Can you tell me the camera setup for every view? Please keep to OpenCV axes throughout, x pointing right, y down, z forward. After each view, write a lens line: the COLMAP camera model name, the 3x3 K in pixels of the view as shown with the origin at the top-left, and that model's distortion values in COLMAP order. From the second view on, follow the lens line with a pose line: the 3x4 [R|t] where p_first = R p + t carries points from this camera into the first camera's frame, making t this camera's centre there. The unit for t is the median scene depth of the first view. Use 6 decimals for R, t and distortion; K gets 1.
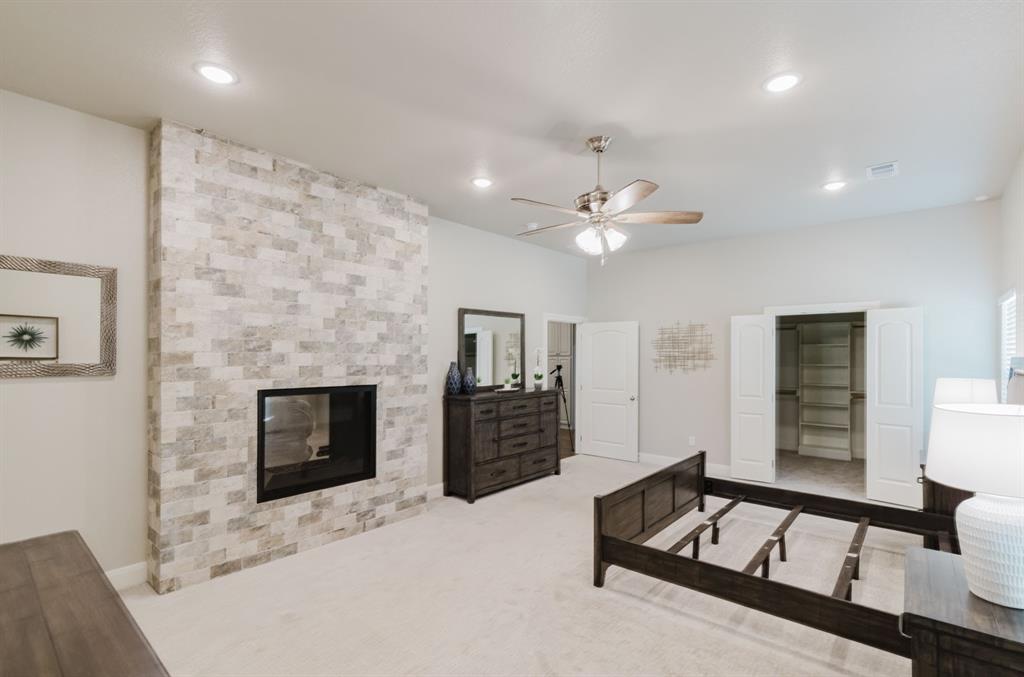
lens RADIAL K [[471.9, 0, 511.9], [0, 471.9, 347.0], [0, 0, 1]] dist [0.000034, -0.000263]
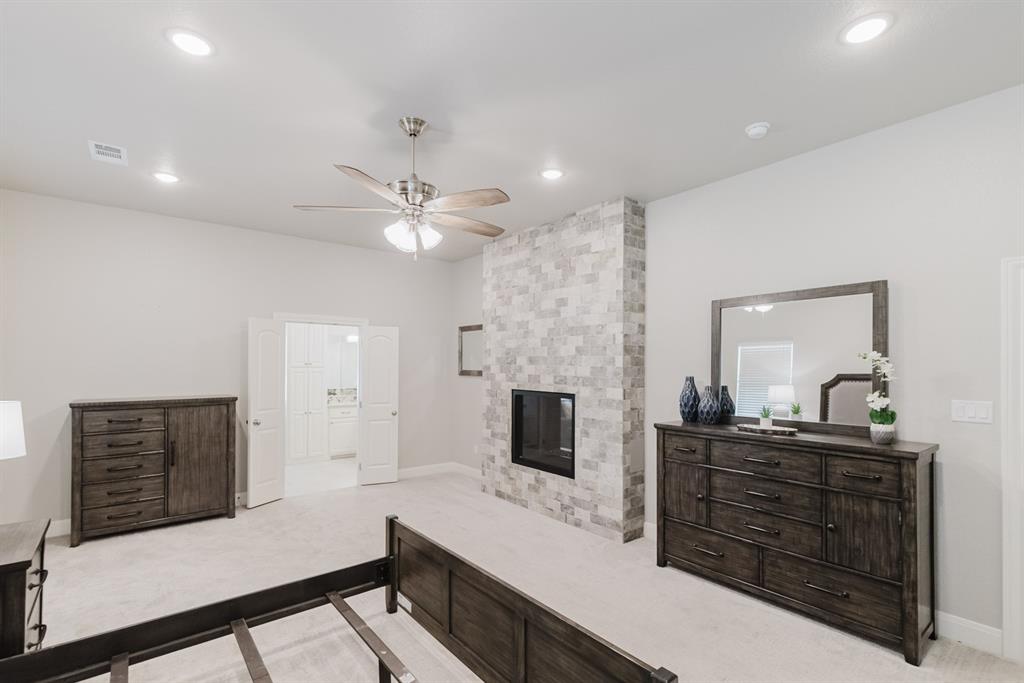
lens RADIAL K [[471.9, 0, 513.1], [0, 471.9, 365.6], [0, 0, 1]] dist [0.000034, -0.000263]
pose [[-0.185146, -0.012865, -0.982627, 0.842631], [0.002197, 0.999906, -0.013505, 0.029663], [0.982709, -0.004659, -0.185100, 1.106197]]
